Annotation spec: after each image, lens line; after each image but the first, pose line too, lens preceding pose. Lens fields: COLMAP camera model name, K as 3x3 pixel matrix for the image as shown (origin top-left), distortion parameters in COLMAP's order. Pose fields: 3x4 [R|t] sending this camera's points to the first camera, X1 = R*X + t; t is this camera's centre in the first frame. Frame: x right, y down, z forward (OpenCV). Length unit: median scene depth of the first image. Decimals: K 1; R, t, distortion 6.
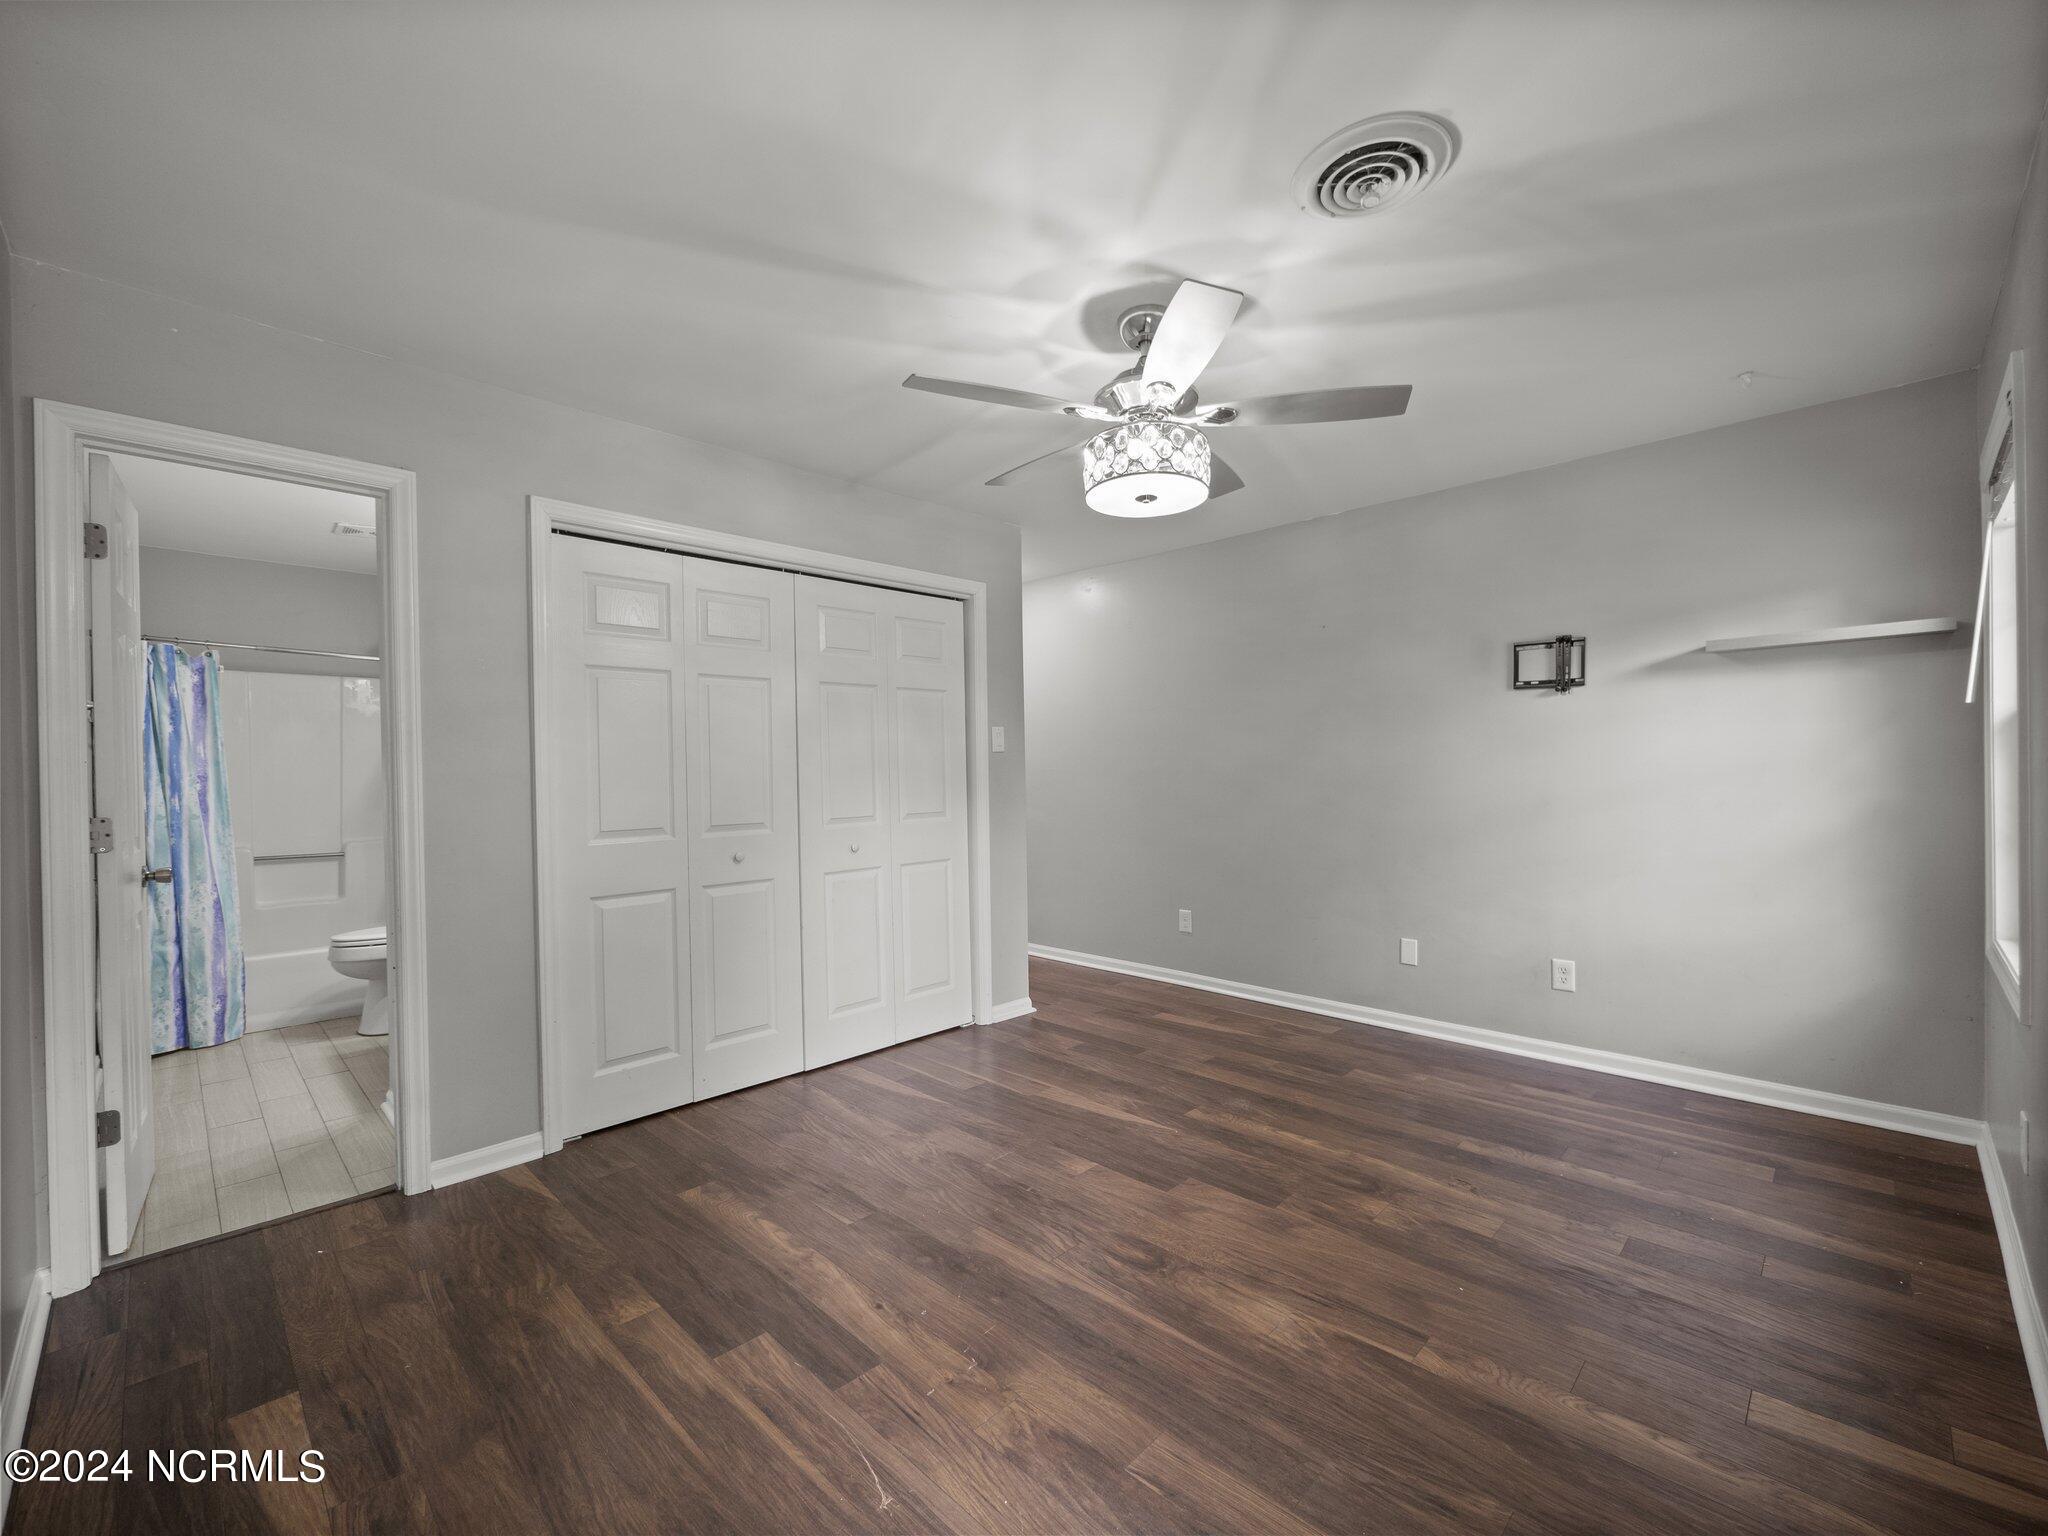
lens RADIAL K [[858.7, 0, 1021.3], [0, 858.7, 775.4], [0, 0, 1]] dist [-0.003314, -0.000189]
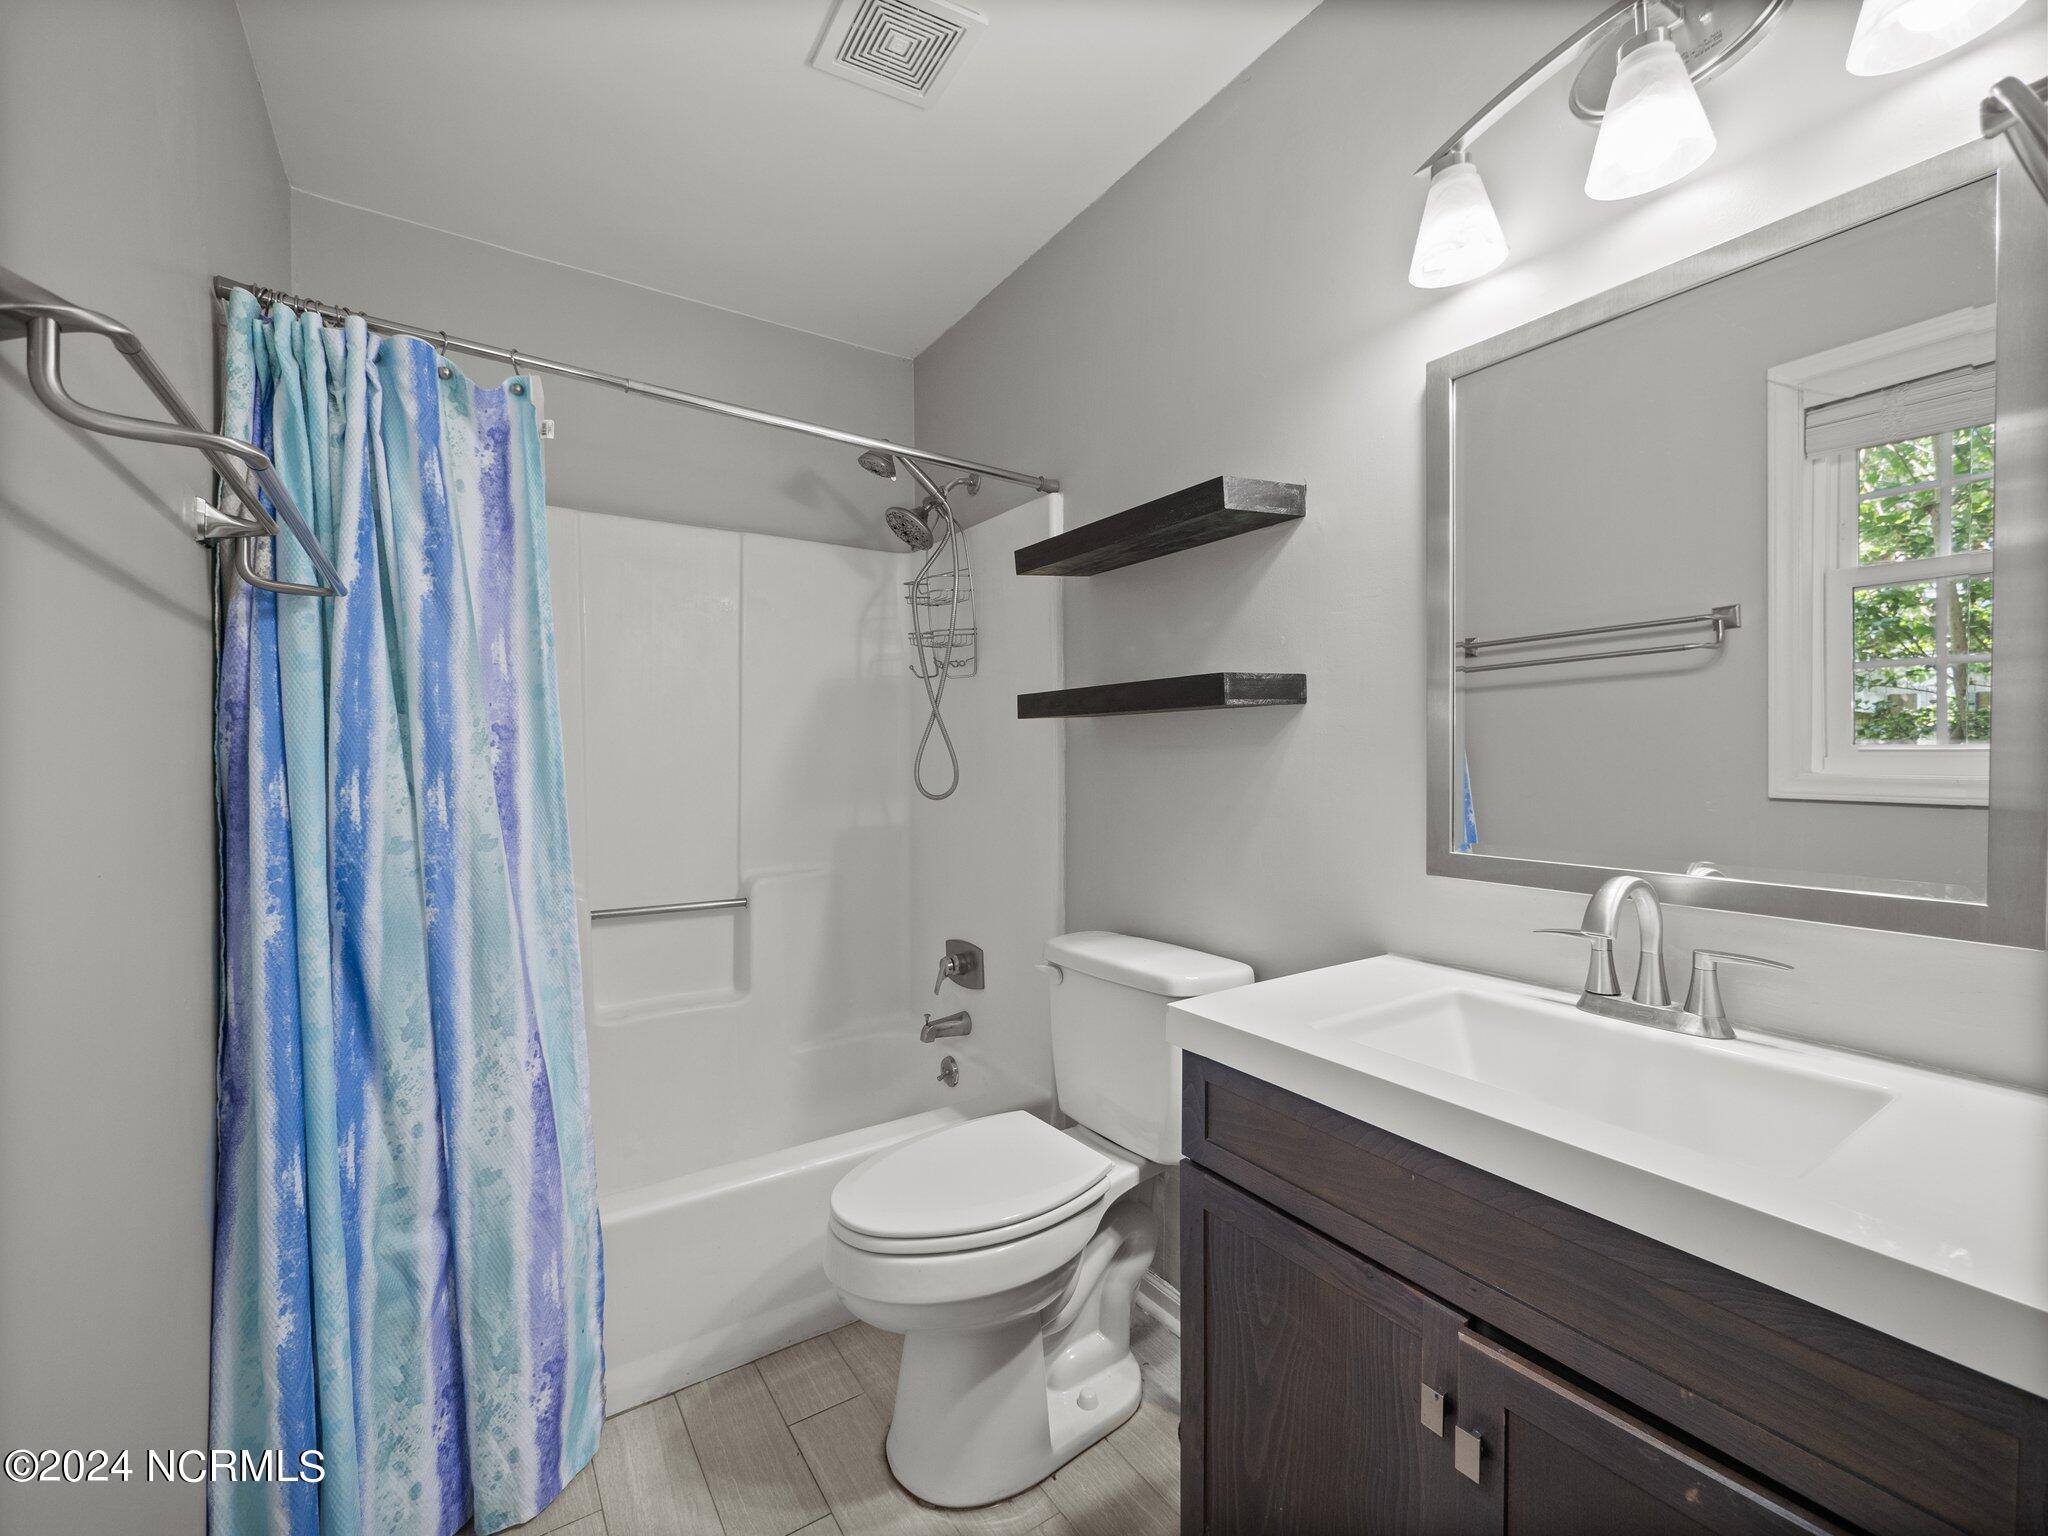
lens RADIAL K [[858.7, 0, 1021.3], [0, 858.7, 775.4], [0, 0, 1]] dist [-0.003314, -0.000189]
pose [[0.980342, 0.018060, -0.196479, -0.691320], [-0.014044, 0.999663, 0.021815, 0.010883], [0.196807, -0.018627, 0.980265, 0.708666]]
